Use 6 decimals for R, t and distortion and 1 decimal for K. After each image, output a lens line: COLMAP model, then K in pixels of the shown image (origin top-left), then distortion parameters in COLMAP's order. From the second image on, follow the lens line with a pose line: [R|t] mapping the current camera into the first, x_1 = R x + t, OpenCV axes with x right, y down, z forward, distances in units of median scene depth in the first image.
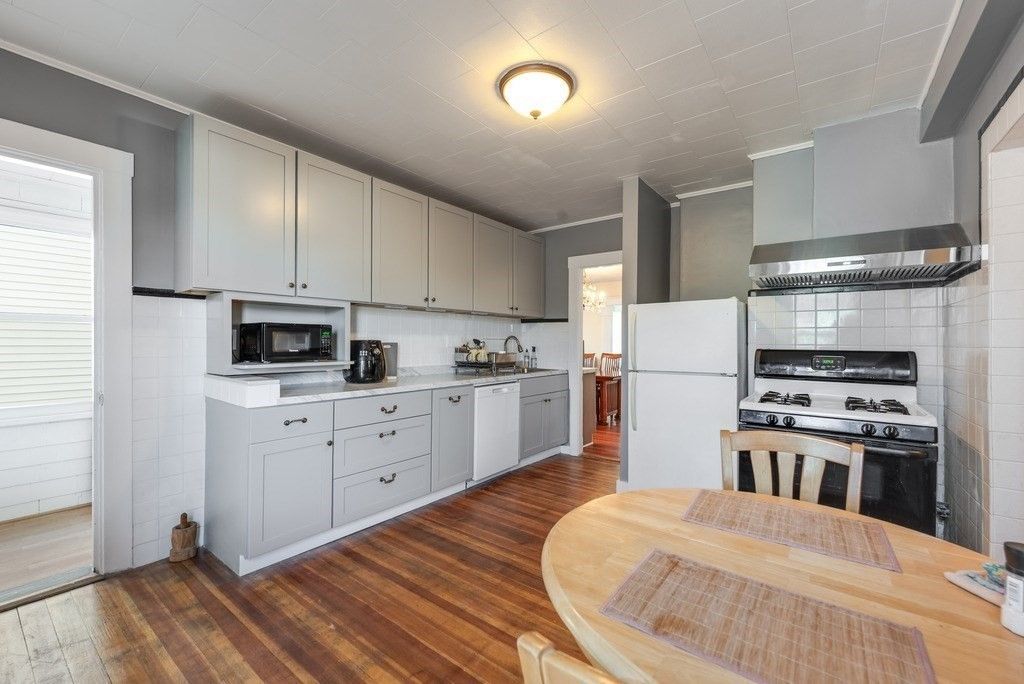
lens RADIAL K [[413.6, 0, 511.0], [0, 413.6, 344.9], [0, 0, 1]] dist [-0.000114, 0.000298]
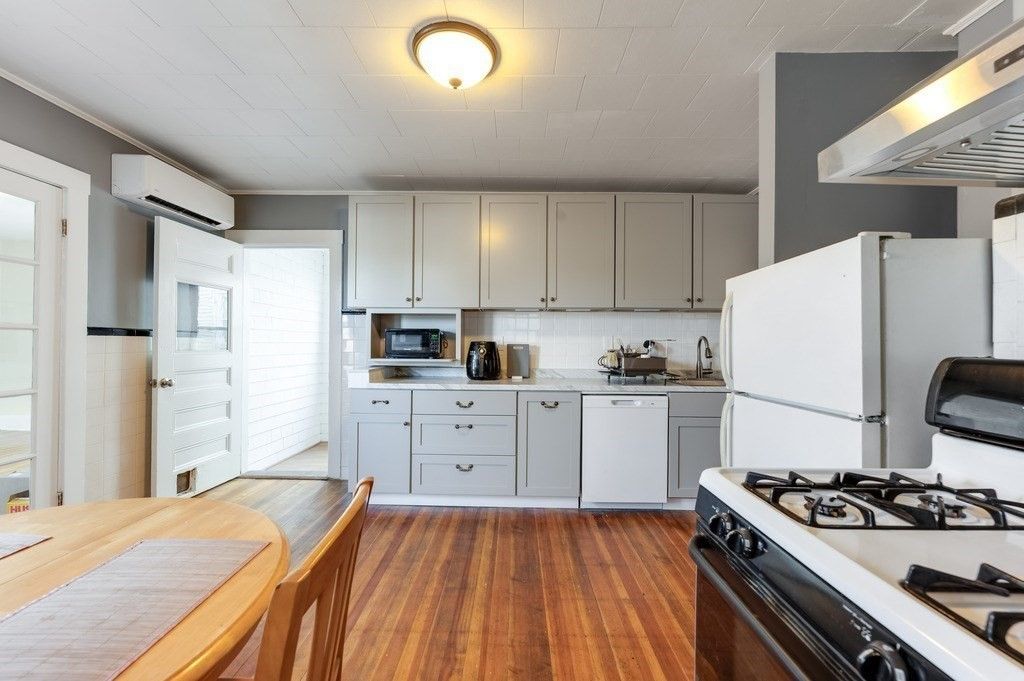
lens RADIAL K [[413.6, 0, 520.6], [0, 413.6, 340.8], [0, 0, 1]] dist [-0.000114, 0.000298]
pose [[0.602469, -0.006538, -0.798116, 0.594384], [-0.009930, 0.999828, -0.015687, 0.003171], [0.798081, 0.017376, 0.602300, 0.404683]]
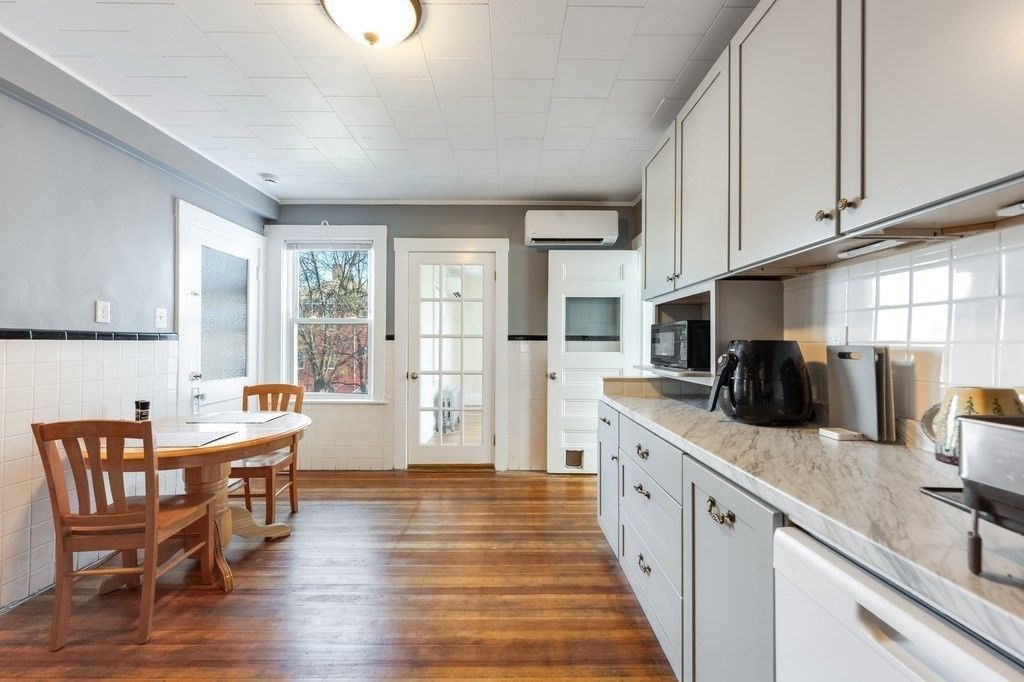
lens RADIAL K [[413.6, 0, 510.6], [0, 413.6, 347.2], [0, 0, 1]] dist [-0.000114, 0.000298]
pose [[-0.792098, -0.008647, -0.610332, 0.215228], [-0.017341, 0.999815, 0.008340, -0.002050], [0.610147, 0.017190, -0.792102, 1.214941]]
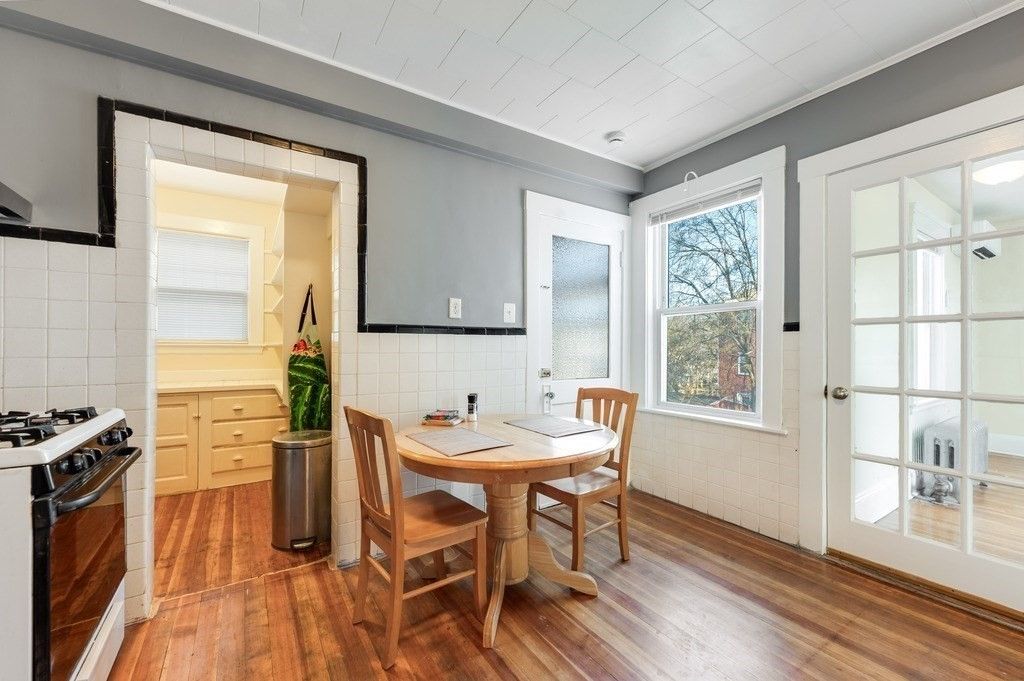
lens RADIAL K [[413.6, 0, 517.1], [0, 413.6, 344.6], [0, 0, 1]] dist [-0.000114, 0.000298]
pose [[-0.938720, -0.011421, 0.344491, -0.050128], [-0.008709, 0.999918, 0.009418, 0.015203], [-0.344570, 0.005841, -0.938742, 0.889189]]
